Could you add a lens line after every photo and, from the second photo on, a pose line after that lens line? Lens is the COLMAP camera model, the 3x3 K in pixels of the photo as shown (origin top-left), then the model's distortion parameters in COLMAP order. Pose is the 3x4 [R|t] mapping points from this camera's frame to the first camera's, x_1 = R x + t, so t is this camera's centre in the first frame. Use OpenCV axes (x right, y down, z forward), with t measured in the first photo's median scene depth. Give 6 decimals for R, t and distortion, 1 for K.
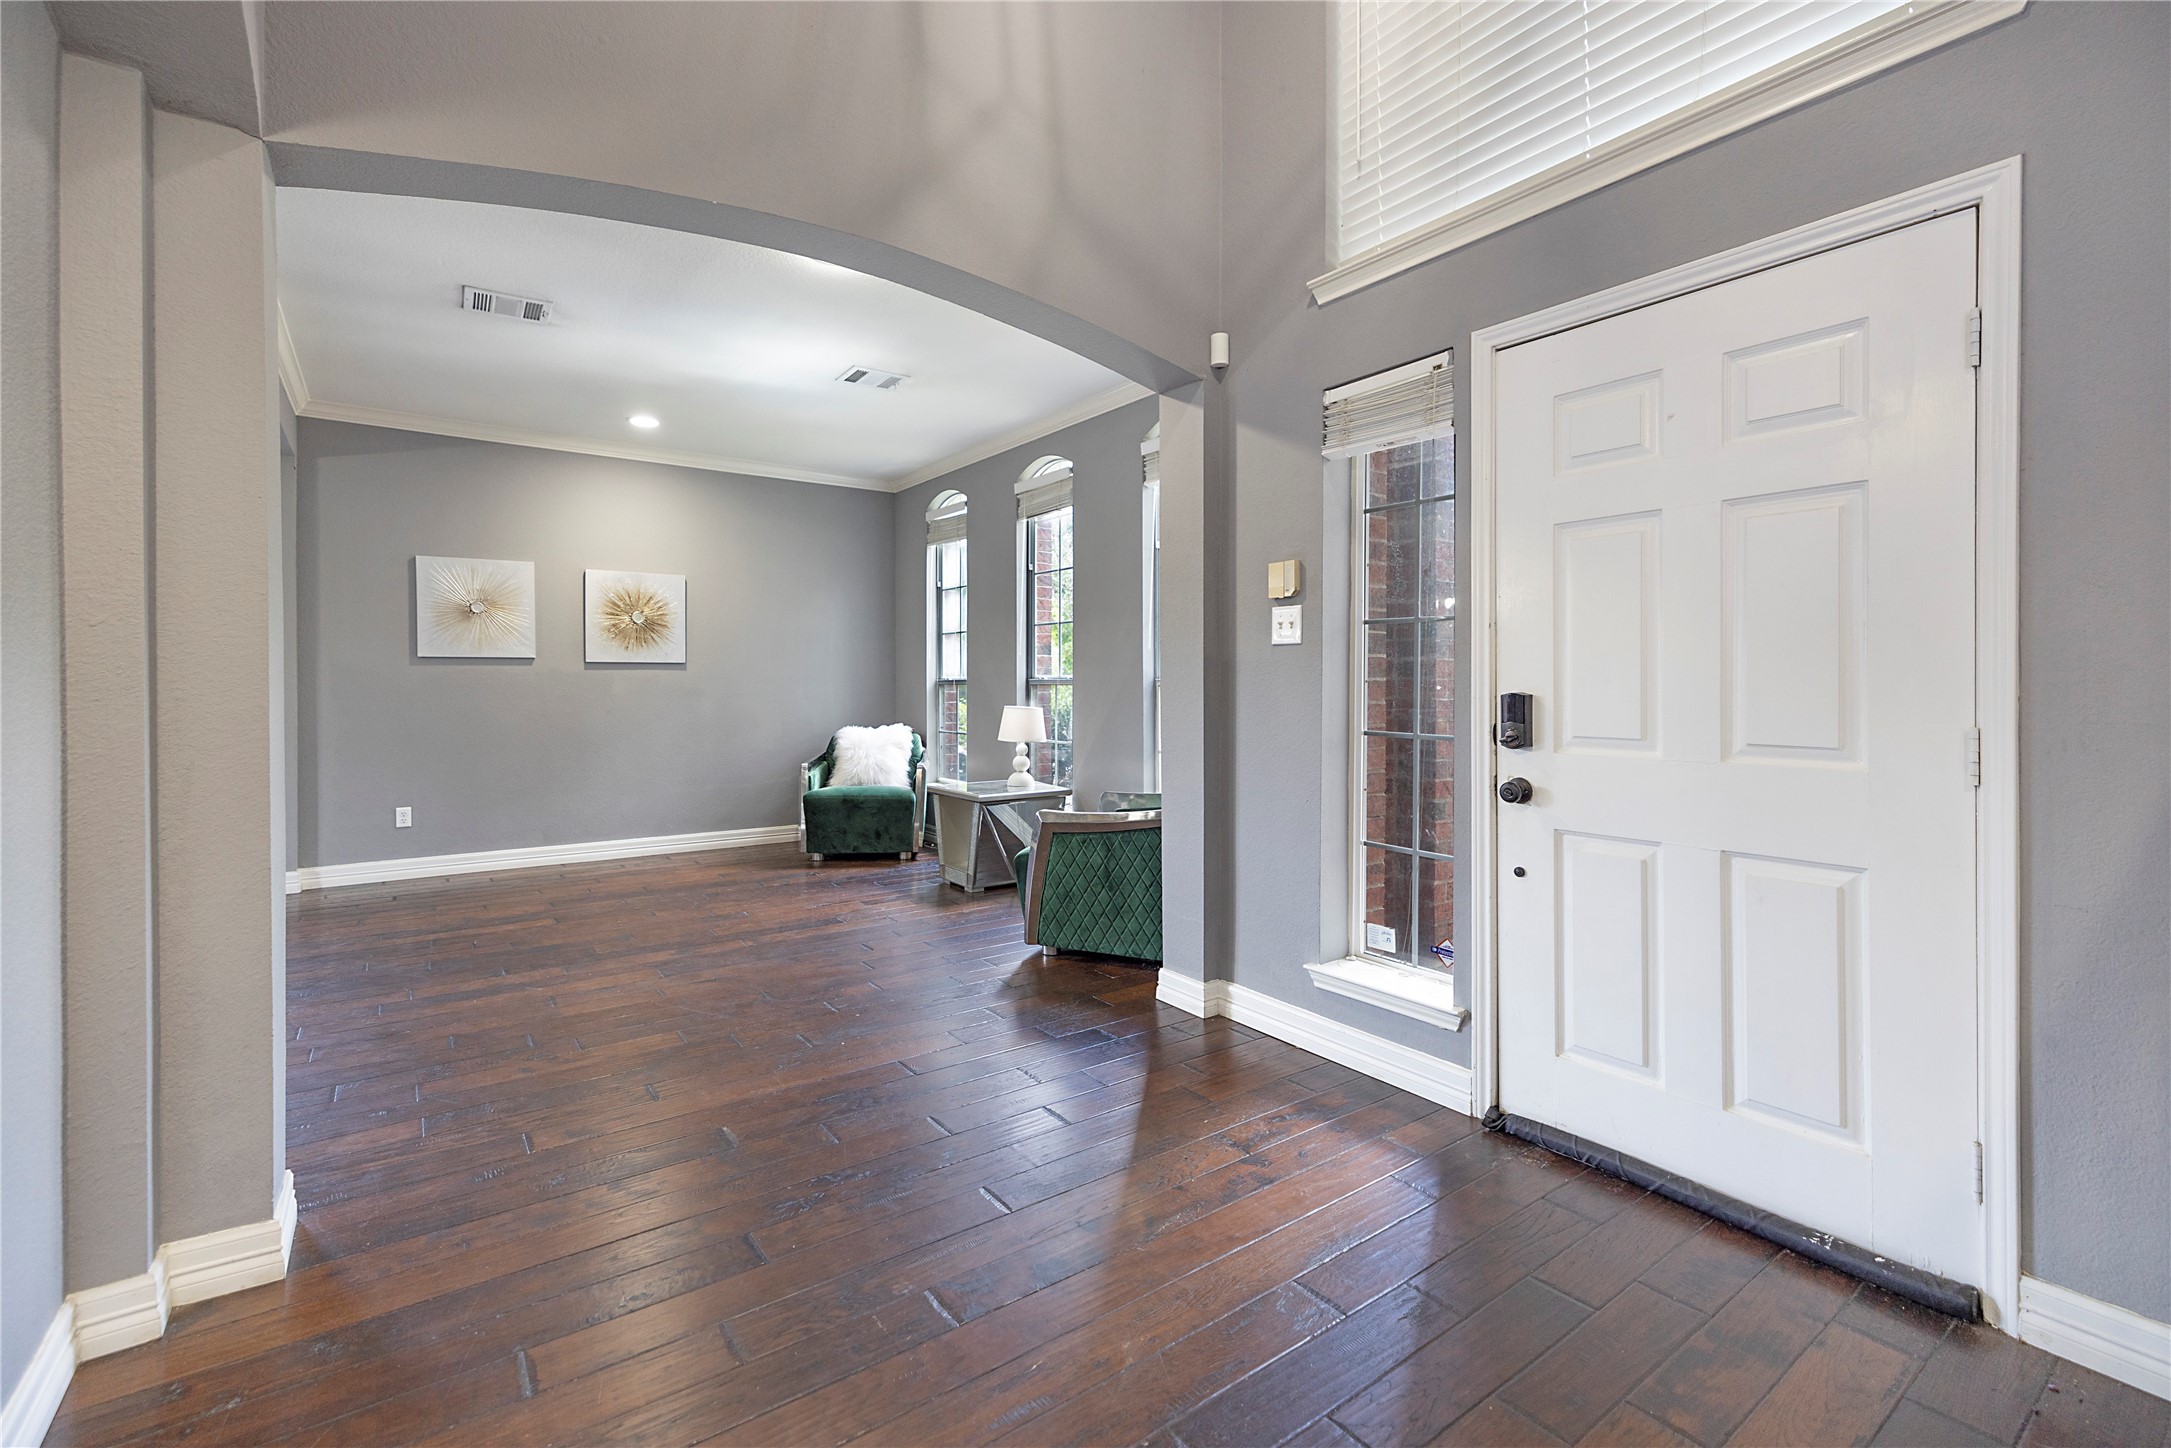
lens RADIAL K [[931.4, 0, 1083.4], [0, 931.4, 696.2], [0, 0, 1]] dist [0.001941, -0.000007]
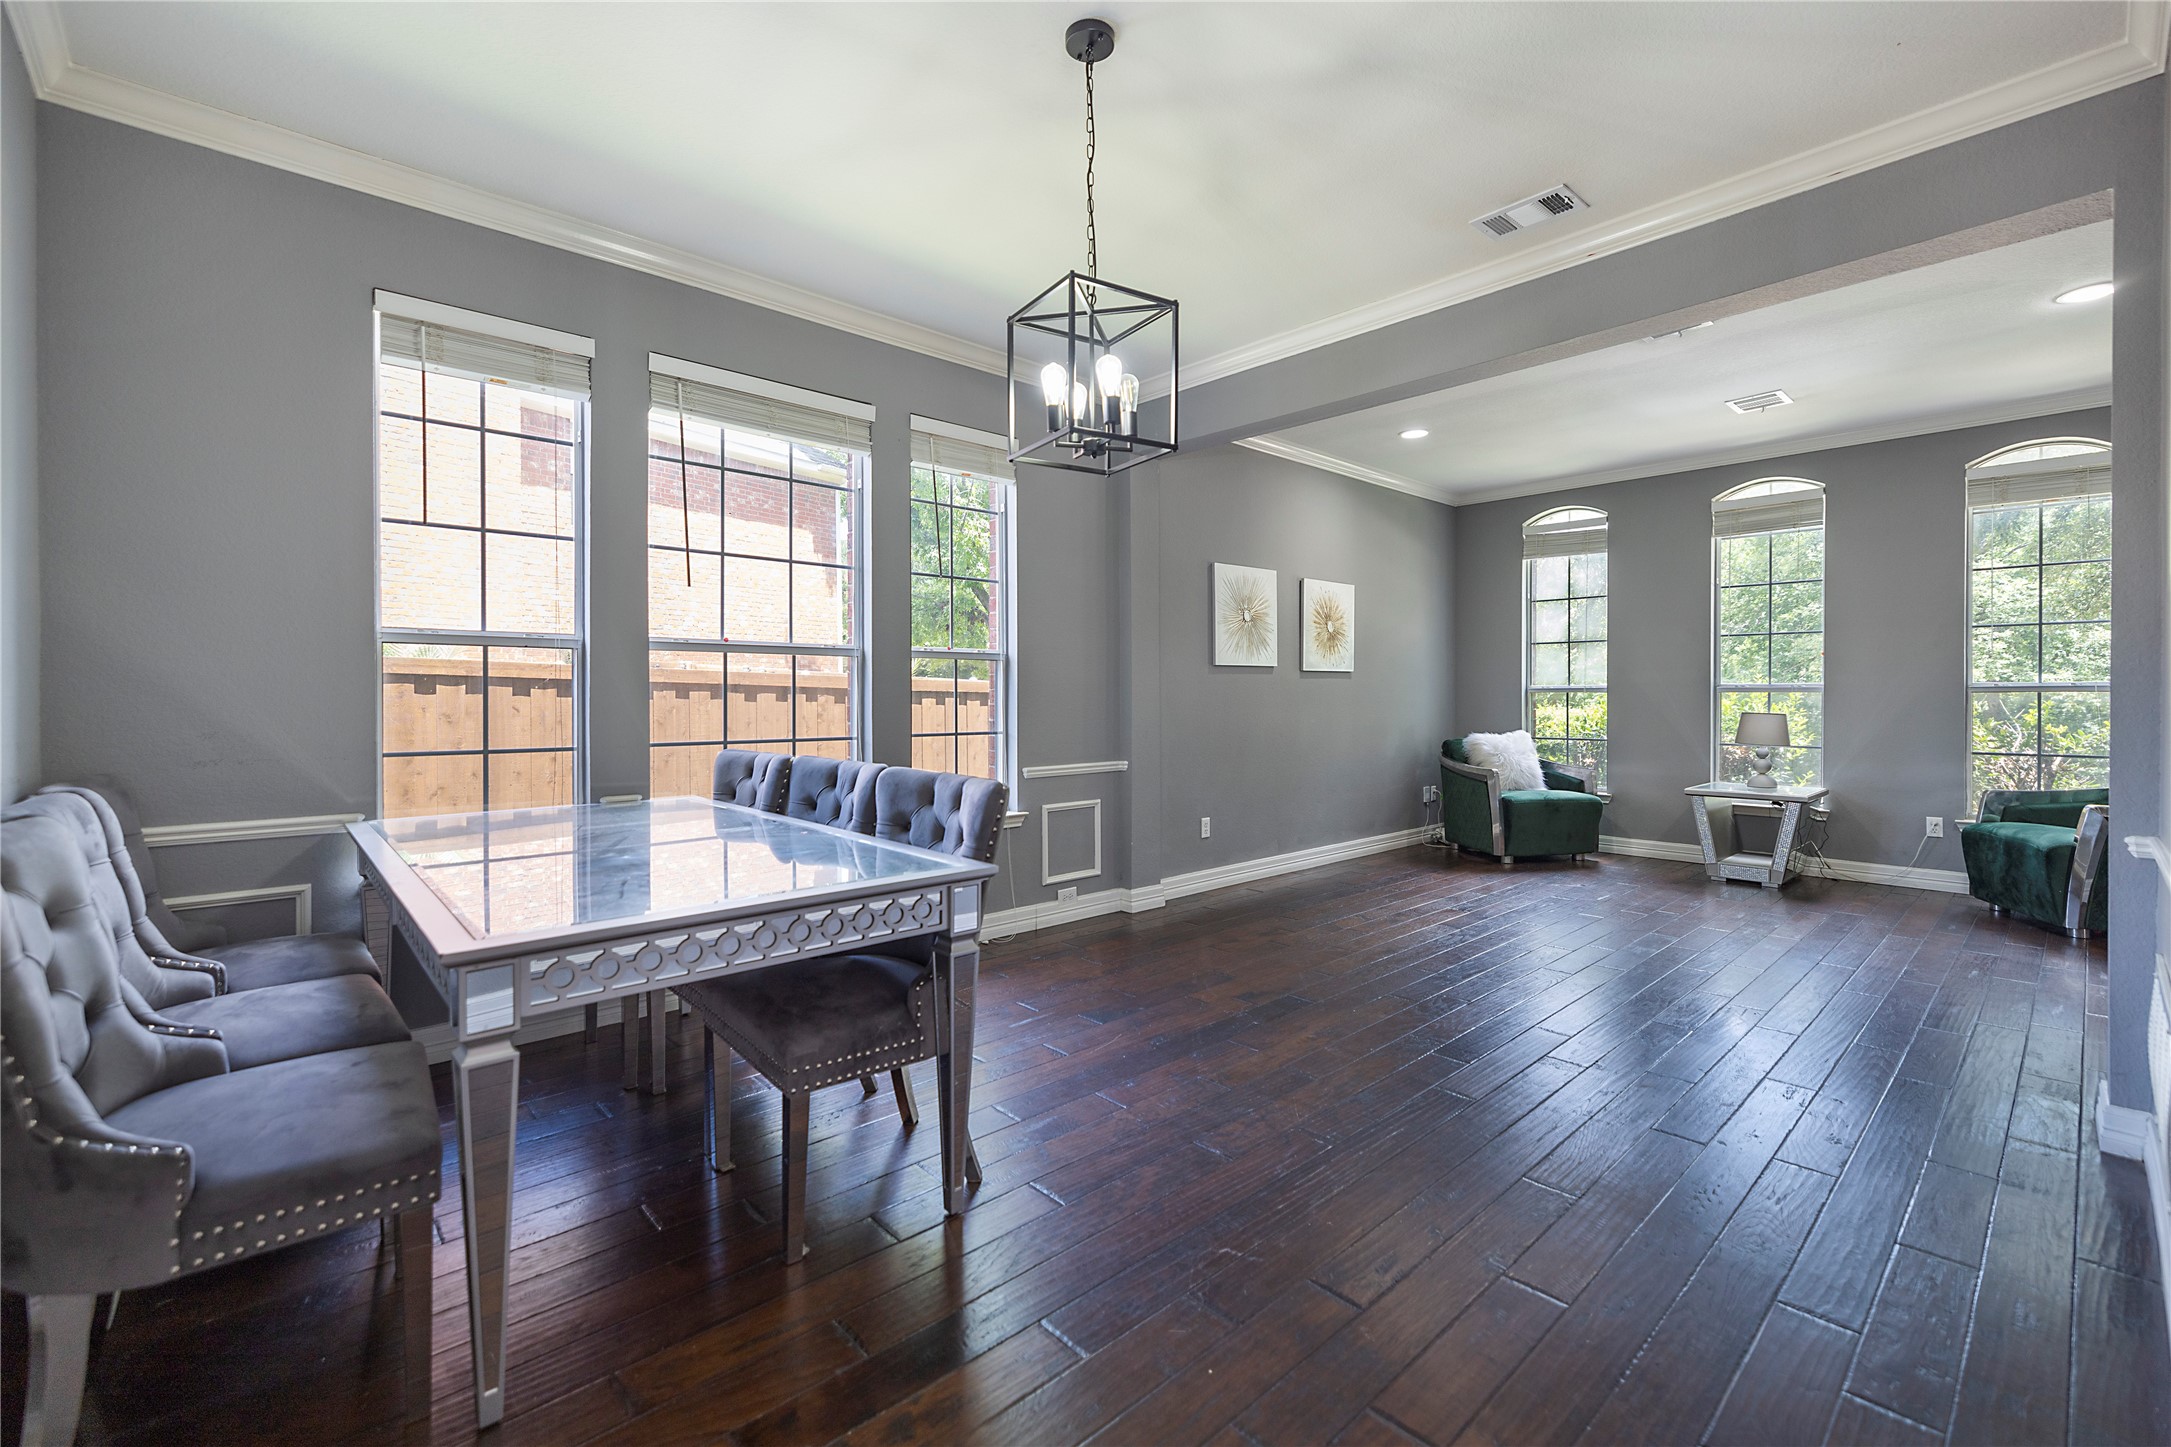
lens RADIAL K [[931.4, 0, 1083.4], [0, 931.4, 695.7], [0, 0, 1]] dist [0.001941, -0.000007]
pose [[0.994651, -0.004929, 0.103173, -0.846912], [0.005933, 0.999938, -0.009428, -0.001845], [-0.103120, 0.009990, 0.994619, 0.020020]]
